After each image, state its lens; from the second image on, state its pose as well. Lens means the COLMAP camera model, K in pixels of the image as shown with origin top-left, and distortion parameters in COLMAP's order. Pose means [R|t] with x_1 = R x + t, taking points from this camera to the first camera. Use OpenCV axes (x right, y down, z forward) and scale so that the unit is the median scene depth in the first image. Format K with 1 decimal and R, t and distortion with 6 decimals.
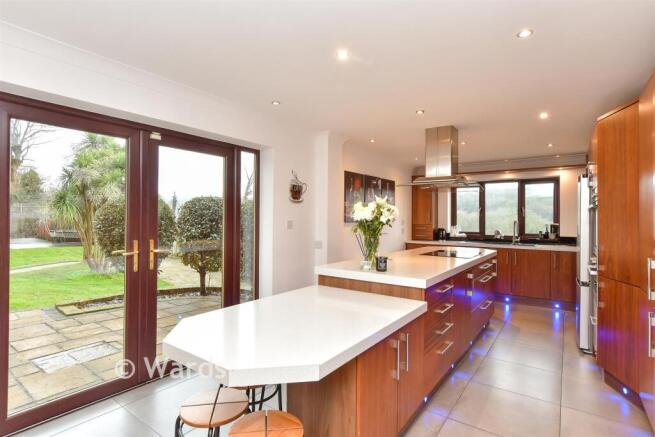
lens RADIAL K [[331.4, 0, 328.0], [0, 331.4, 219.2], [0, 0, 1]] dist [0.000684, 0.003264]
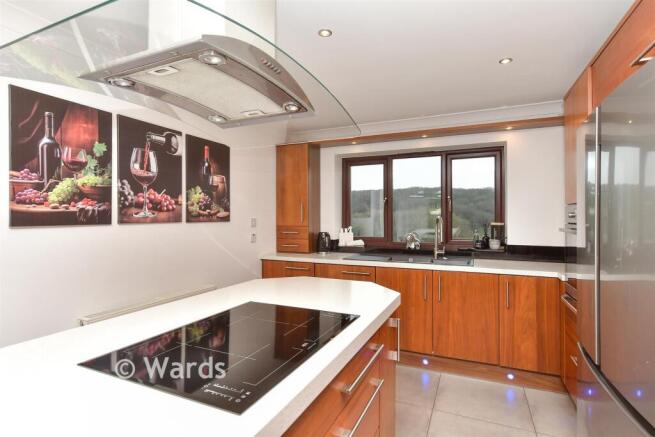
lens RADIAL K [[331.4, 0, 327.0], [0, 331.4, 219.3], [0, 0, 1]] dist [0.000684, 0.003264]
pose [[0.979781, -0.009229, 0.199860, 0.396454], [0.008506, 0.999954, 0.004479, 0.002736], [-0.199892, -0.002688, 0.979814, 0.718031]]
